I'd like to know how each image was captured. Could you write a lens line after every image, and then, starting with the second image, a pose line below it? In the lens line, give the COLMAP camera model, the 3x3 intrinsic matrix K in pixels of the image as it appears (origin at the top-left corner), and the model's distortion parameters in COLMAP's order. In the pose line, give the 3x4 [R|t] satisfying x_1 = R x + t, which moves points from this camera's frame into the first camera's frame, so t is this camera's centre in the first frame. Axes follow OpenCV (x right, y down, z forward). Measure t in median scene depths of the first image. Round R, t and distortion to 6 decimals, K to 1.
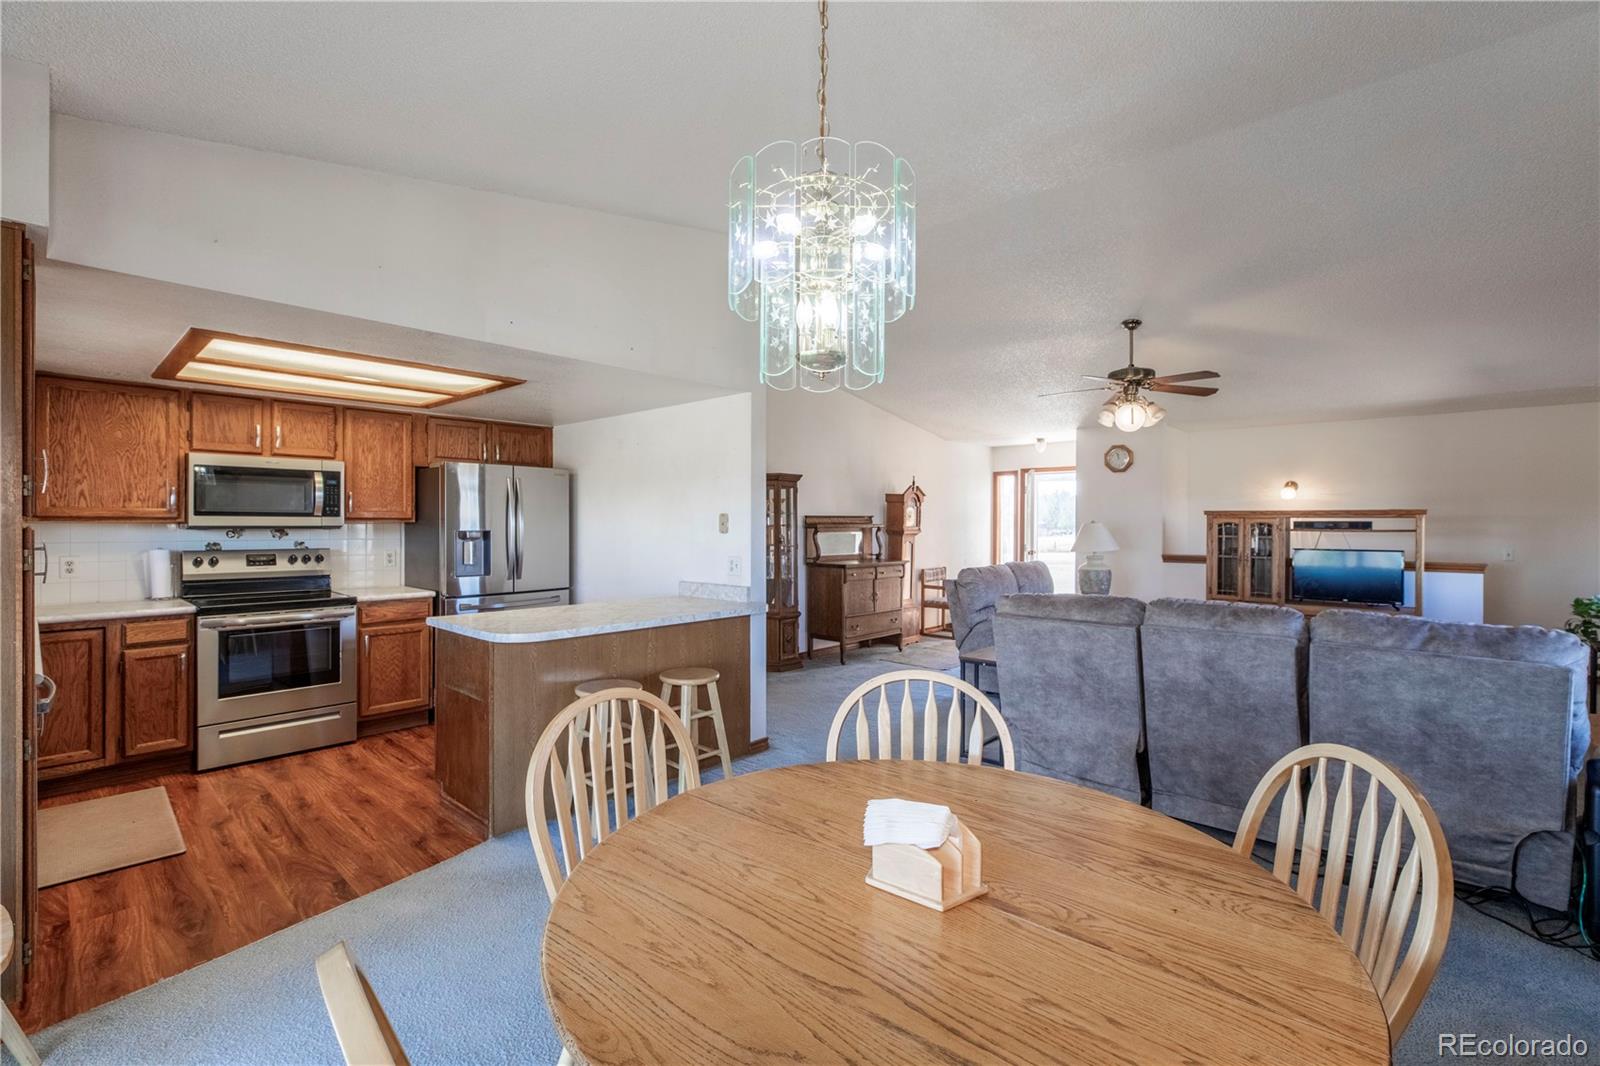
lens RADIAL K [[722.2, 0, 794.1], [0, 722.2, 524.7], [0, 0, 1]] dist [-0.001412, 0.000517]
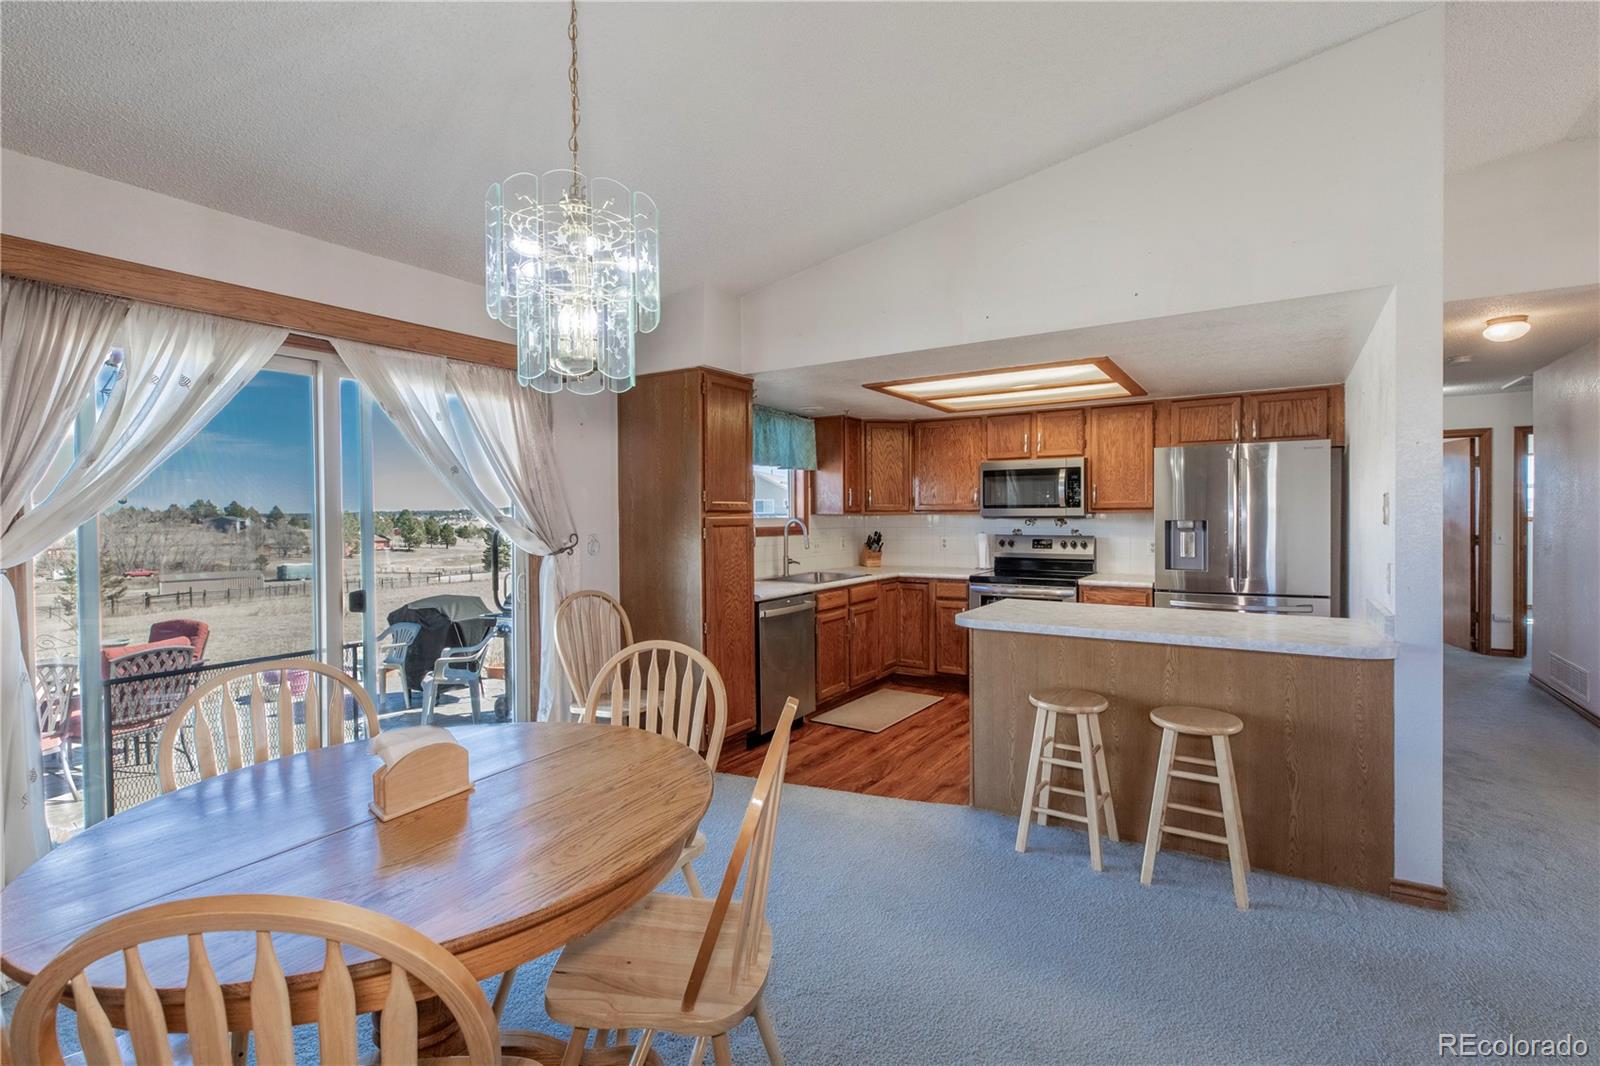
lens RADIAL K [[722.2, 0, 794.1], [0, 722.2, 524.7], [0, 0, 1]] dist [-0.001412, 0.000517]
pose [[0.165922, 0.006502, -0.986117, 0.404875], [0.003872, 0.999966, 0.007245, 0.006148], [0.986131, -0.005020, 0.165891, 0.389764]]
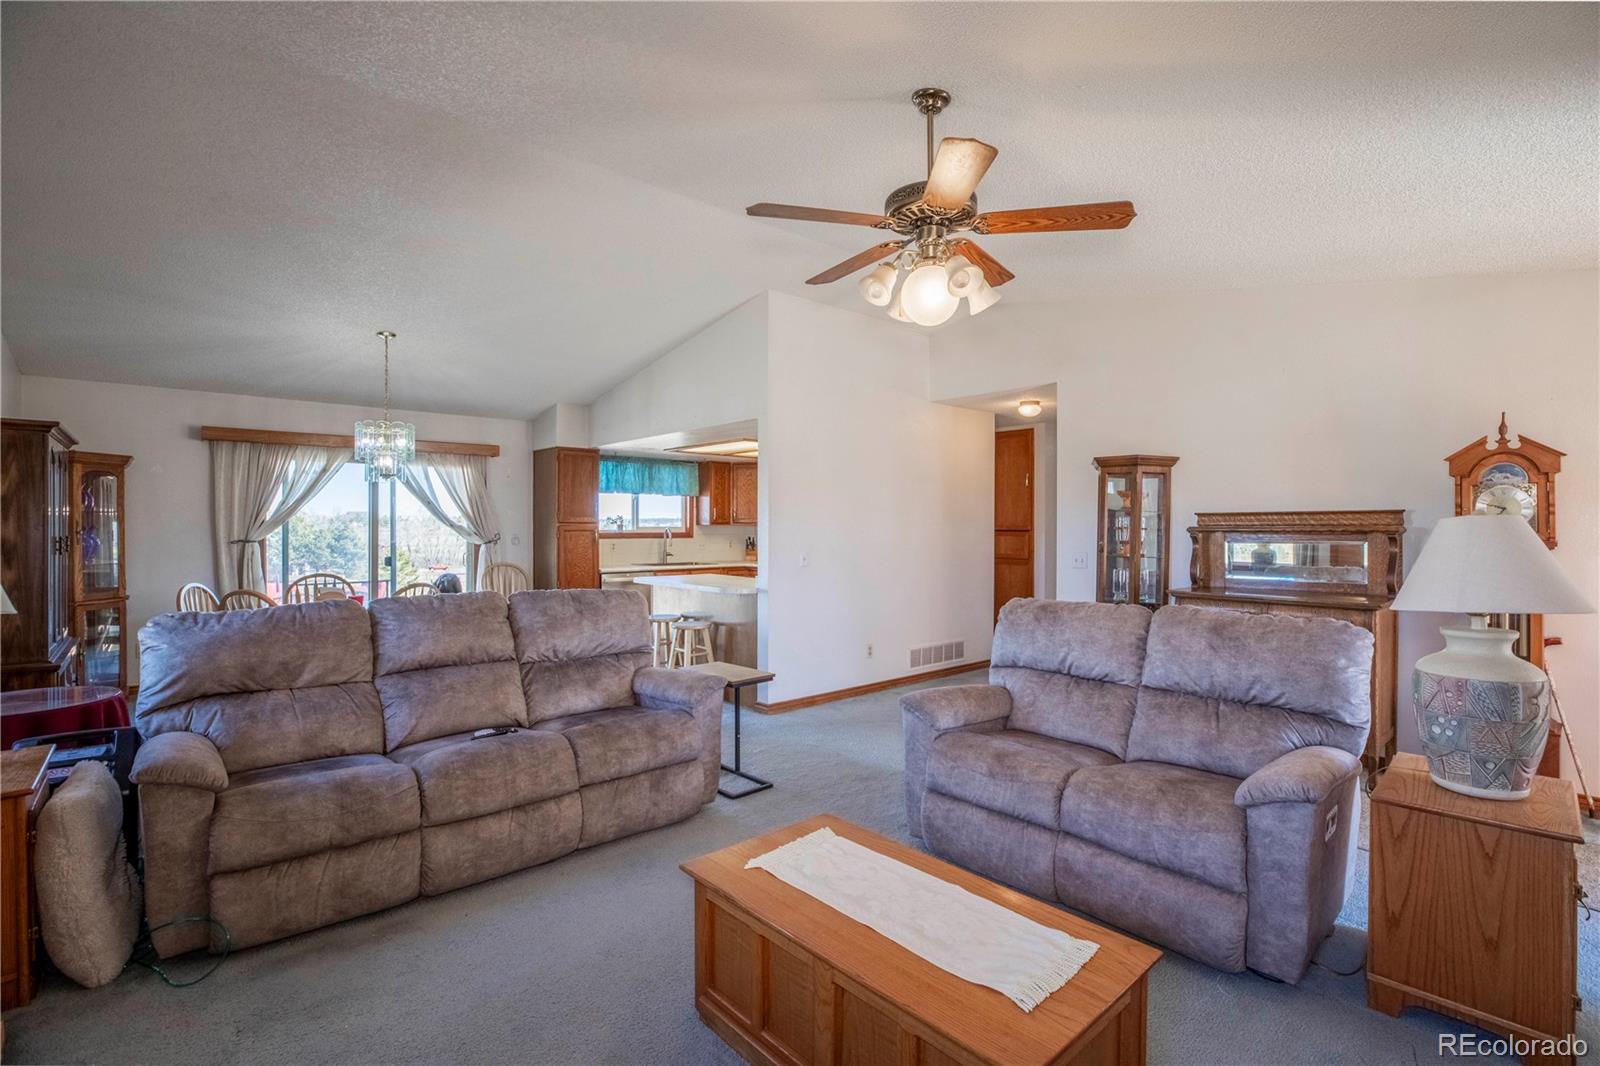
lens RADIAL K [[722.2, 0, 794.1], [0, 722.2, 524.7], [0, 0, 1]] dist [-0.001412, 0.000517]
pose [[-0.109709, -0.004358, -0.993954, 1.113113], [-0.007388, 0.999966, -0.003569, 0.002329], [0.993936, 0.006951, -0.109738, 1.133941]]
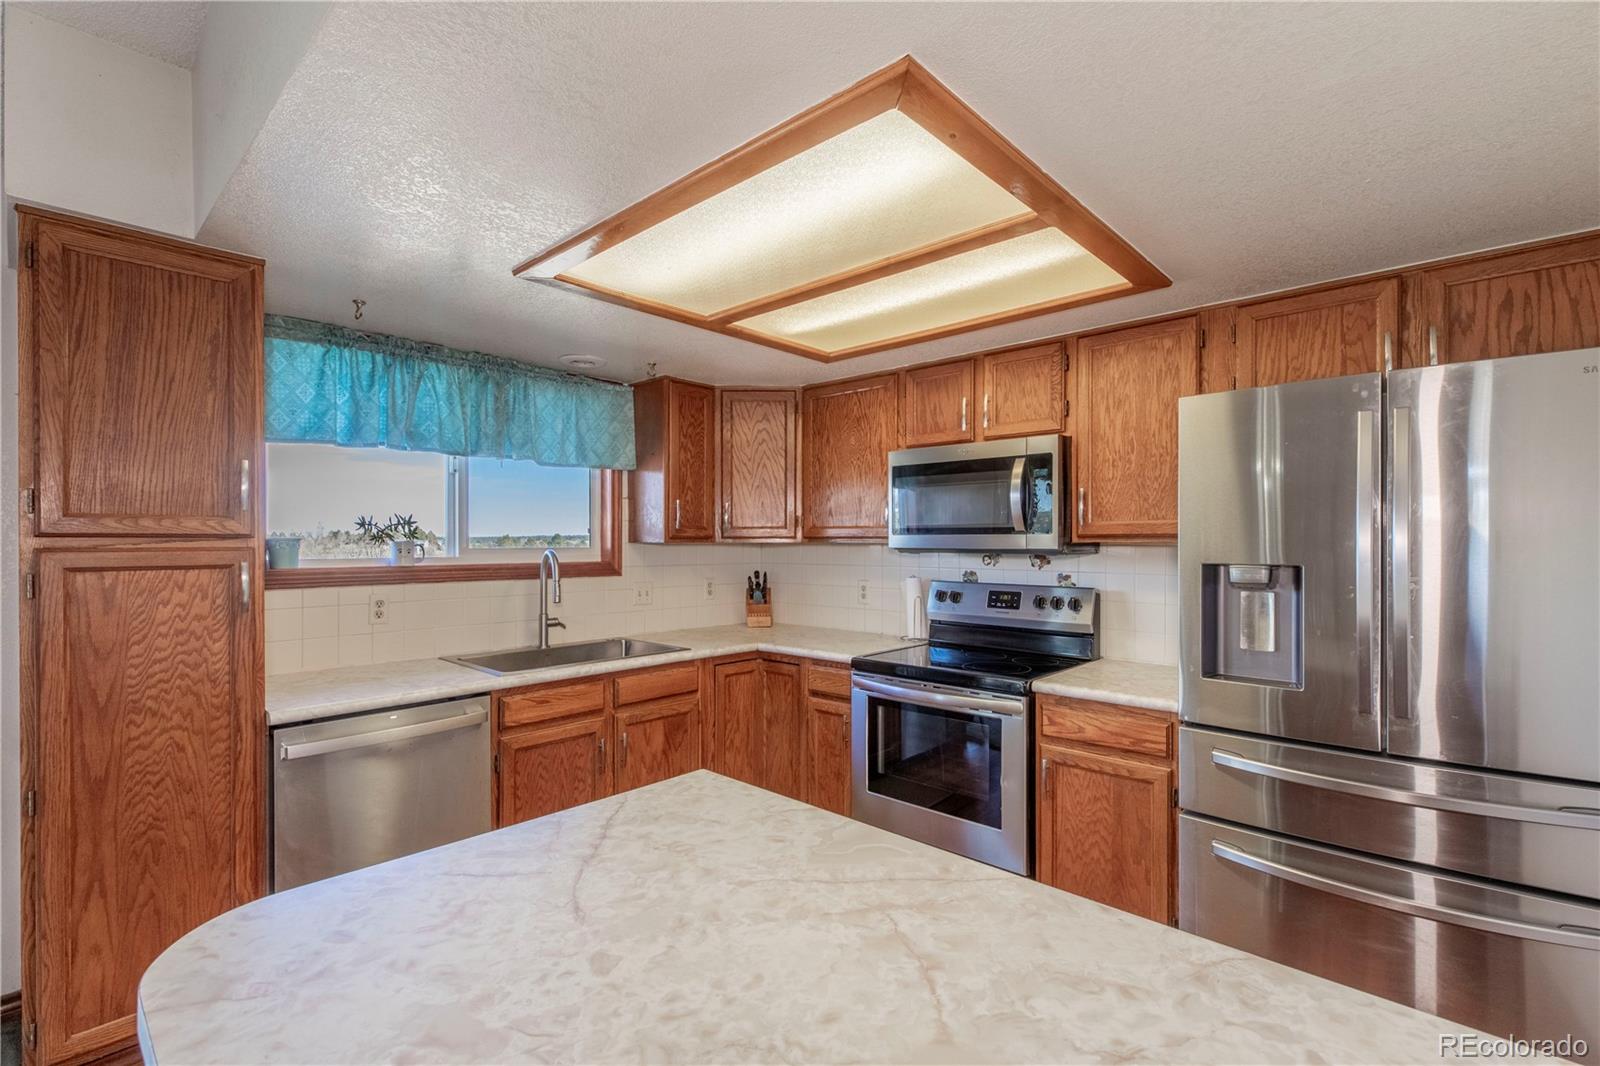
lens RADIAL K [[733.6, 0, 809.8], [0, 733.6, 544.8], [0, 0, 1]] dist [0.000054, 0.000162]
pose [[0.015842, -0.000604, -0.999874, -0.063090], [-0.004569, 0.999989, -0.000677, -0.000867], [0.999864, 0.004579, 0.015839, 0.823414]]
